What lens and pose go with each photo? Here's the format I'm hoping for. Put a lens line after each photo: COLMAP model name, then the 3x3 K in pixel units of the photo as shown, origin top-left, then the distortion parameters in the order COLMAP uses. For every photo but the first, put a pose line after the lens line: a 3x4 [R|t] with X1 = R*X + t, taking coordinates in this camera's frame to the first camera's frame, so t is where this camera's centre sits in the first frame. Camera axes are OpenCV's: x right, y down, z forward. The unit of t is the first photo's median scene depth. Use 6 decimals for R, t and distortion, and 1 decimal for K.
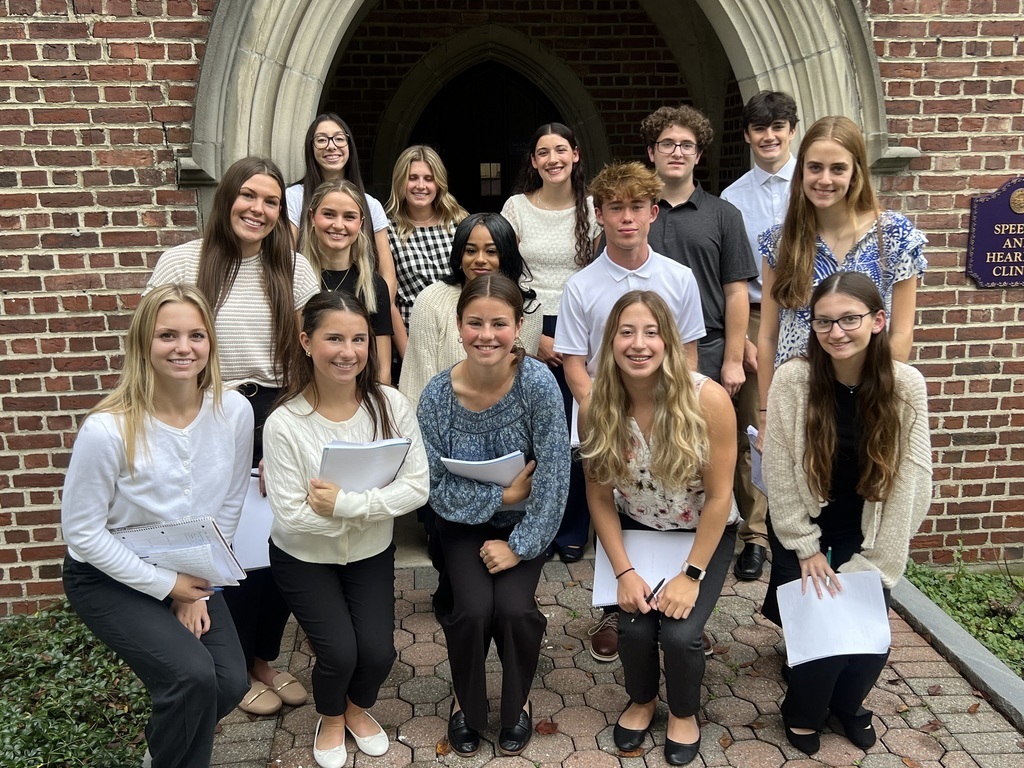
lens RADIAL K [[1021.8, 0, 511.2], [0, 1021.8, 385.2], [0, 0, 1]] dist [0.009413, 0.000000]
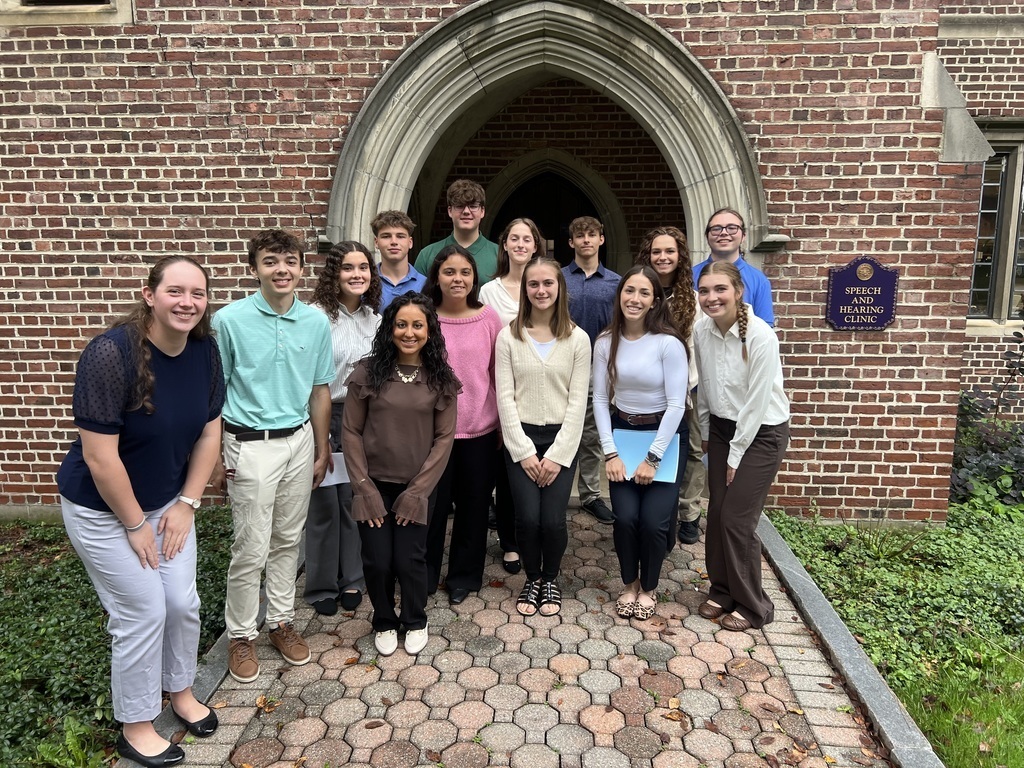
lens RADIAL K [[771.2, 0, 512.9], [0, 771.2, 382.8], [0, 0, 1]] dist [0.007721, -0.008836]
pose [[0.987508, 0.043285, -0.151507, 0.175914], [-0.047354, 0.998605, -0.023349, 0.030308], [0.150285, 0.030232, 0.988180, -0.174918]]
